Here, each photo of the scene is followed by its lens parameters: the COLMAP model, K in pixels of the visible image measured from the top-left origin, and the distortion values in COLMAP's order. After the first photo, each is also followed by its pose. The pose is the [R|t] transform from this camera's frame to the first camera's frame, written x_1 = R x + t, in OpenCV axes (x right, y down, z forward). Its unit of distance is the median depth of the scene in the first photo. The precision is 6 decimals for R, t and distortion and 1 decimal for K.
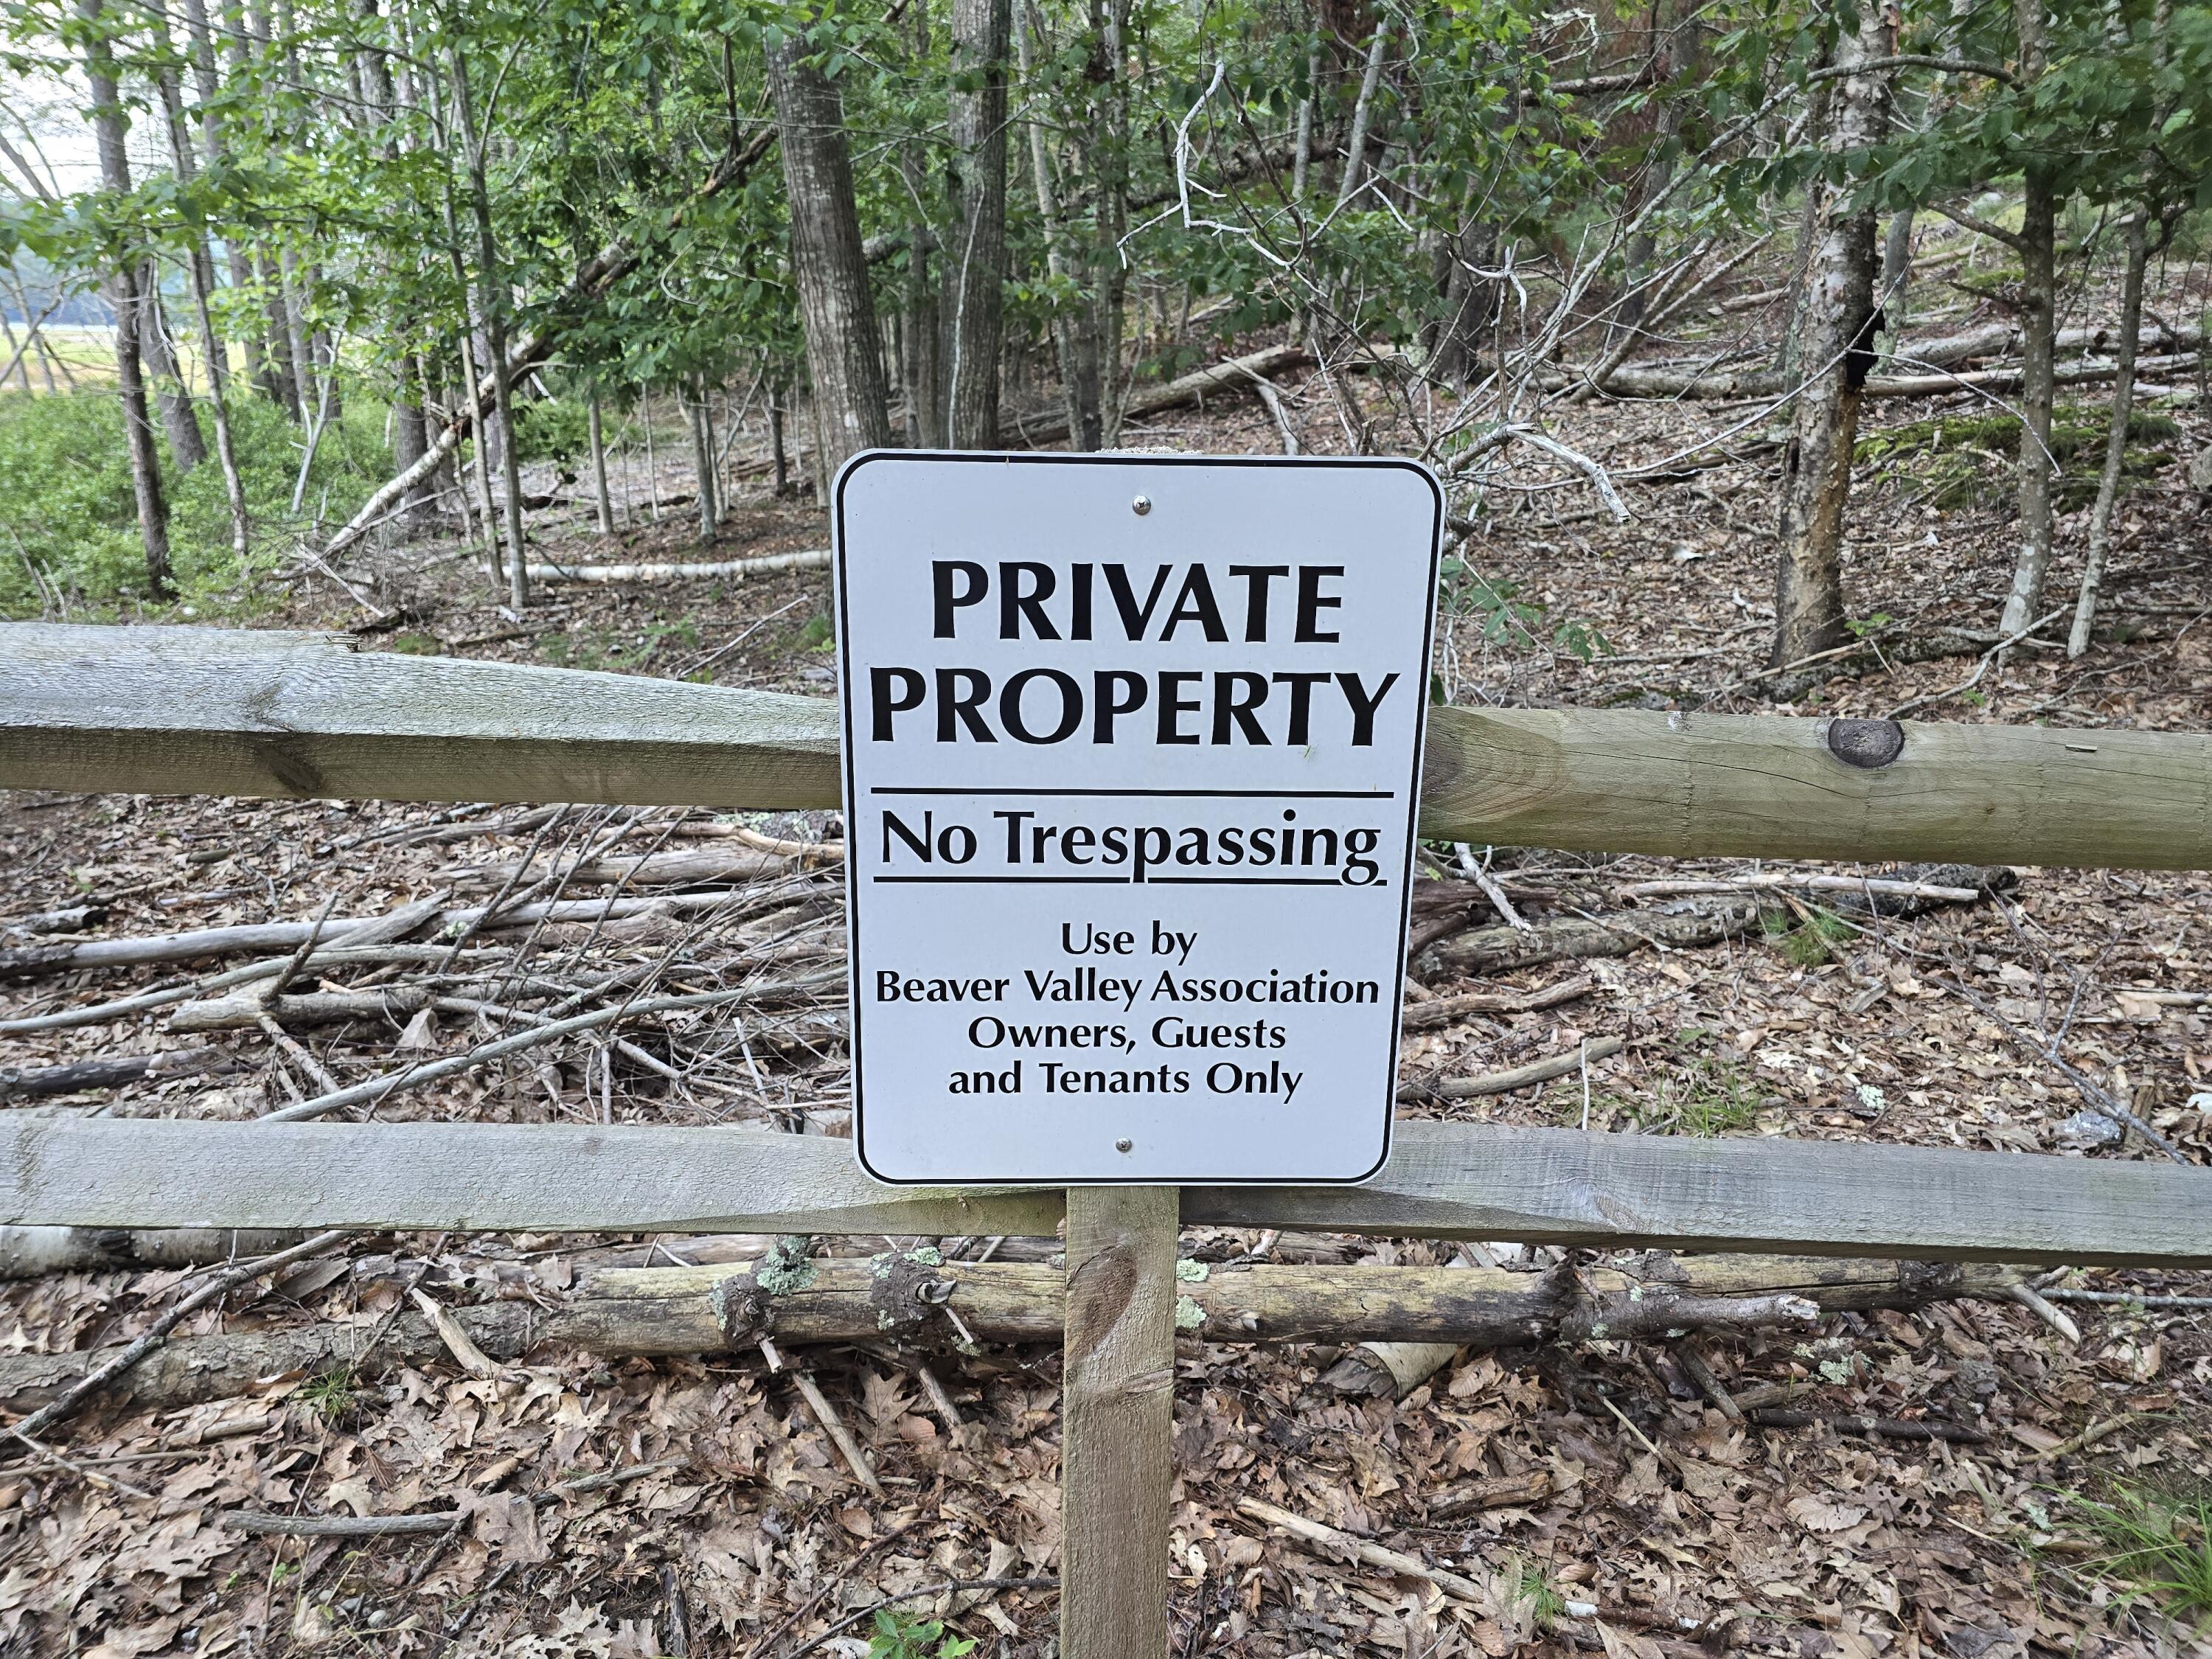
lens RADIAL K [[1458.1, 0, 1107.6], [0, 1458.1, 831.2], [0, 0, 1]] dist [0.055105, -0.026493]
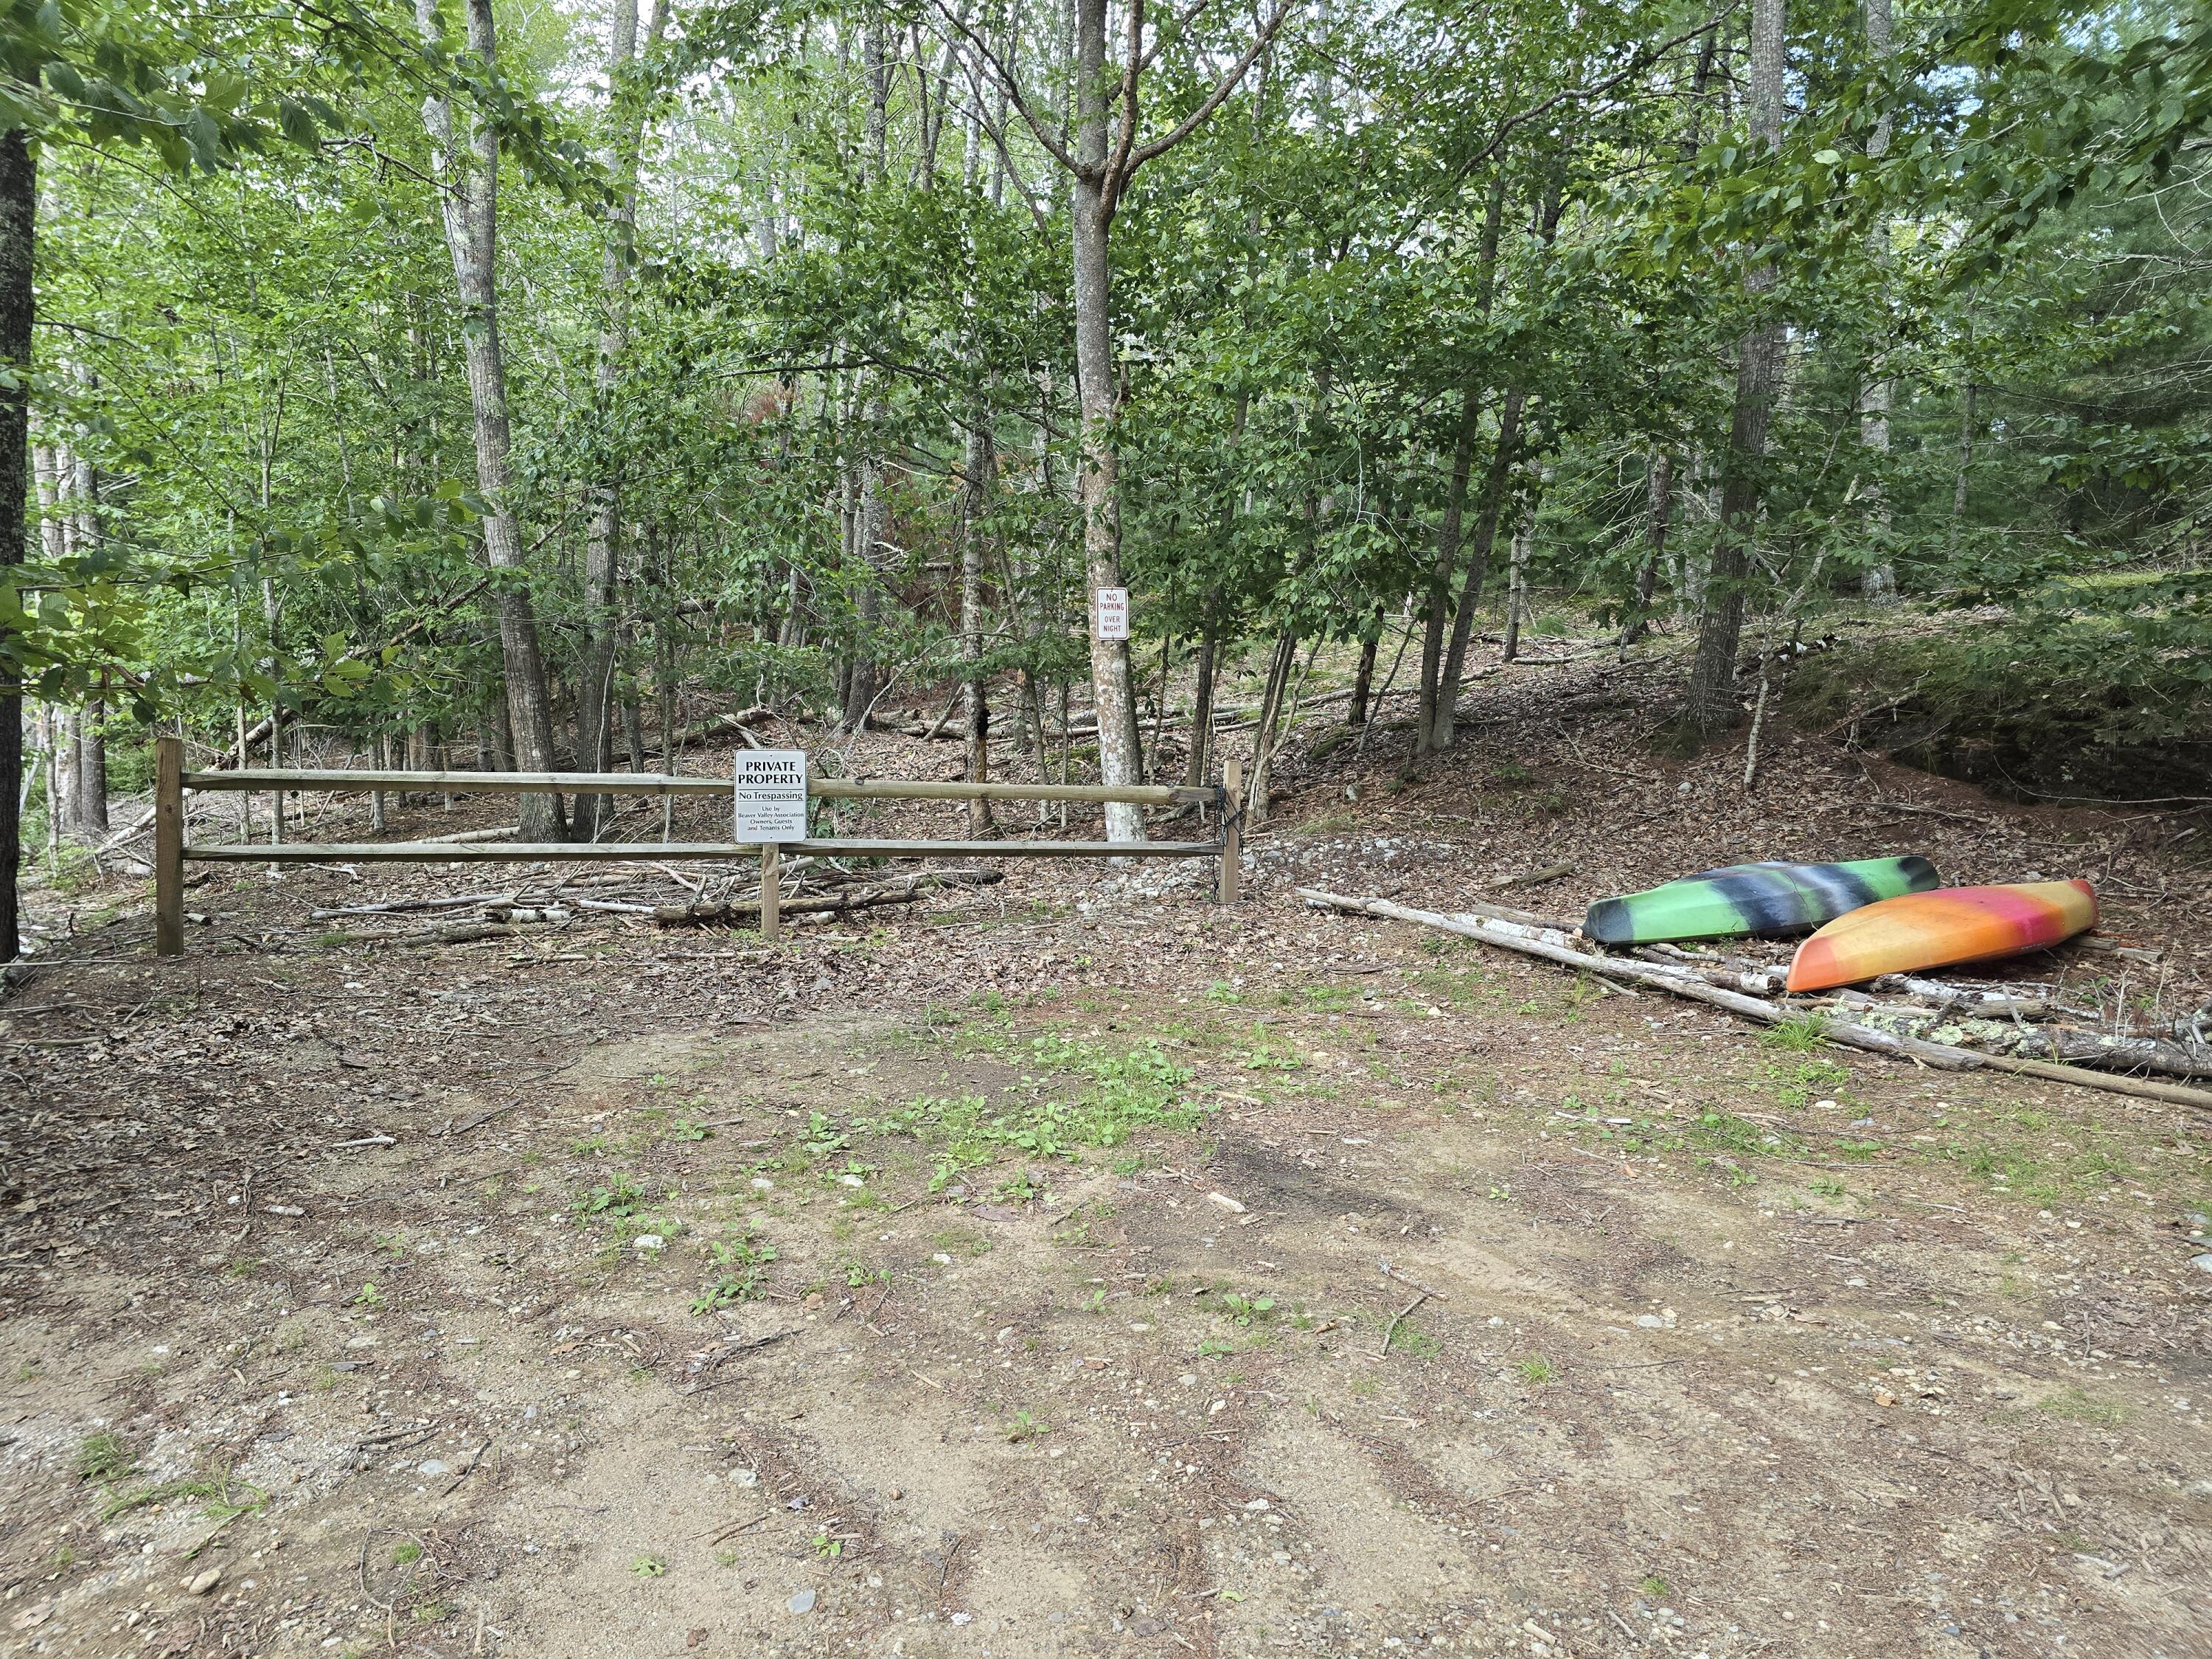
lens RADIAL K [[1458.1, 0, 1105.4], [0, 1458.1, 827.1], [0, 0, 1]] dist [0.055105, -0.026493]
pose [[0.935649, -0.033827, 0.351306, -0.191627], [0.111032, 0.973068, -0.202018, 0.350752], [-0.335011, 0.228025, 0.914206, -1.215190]]
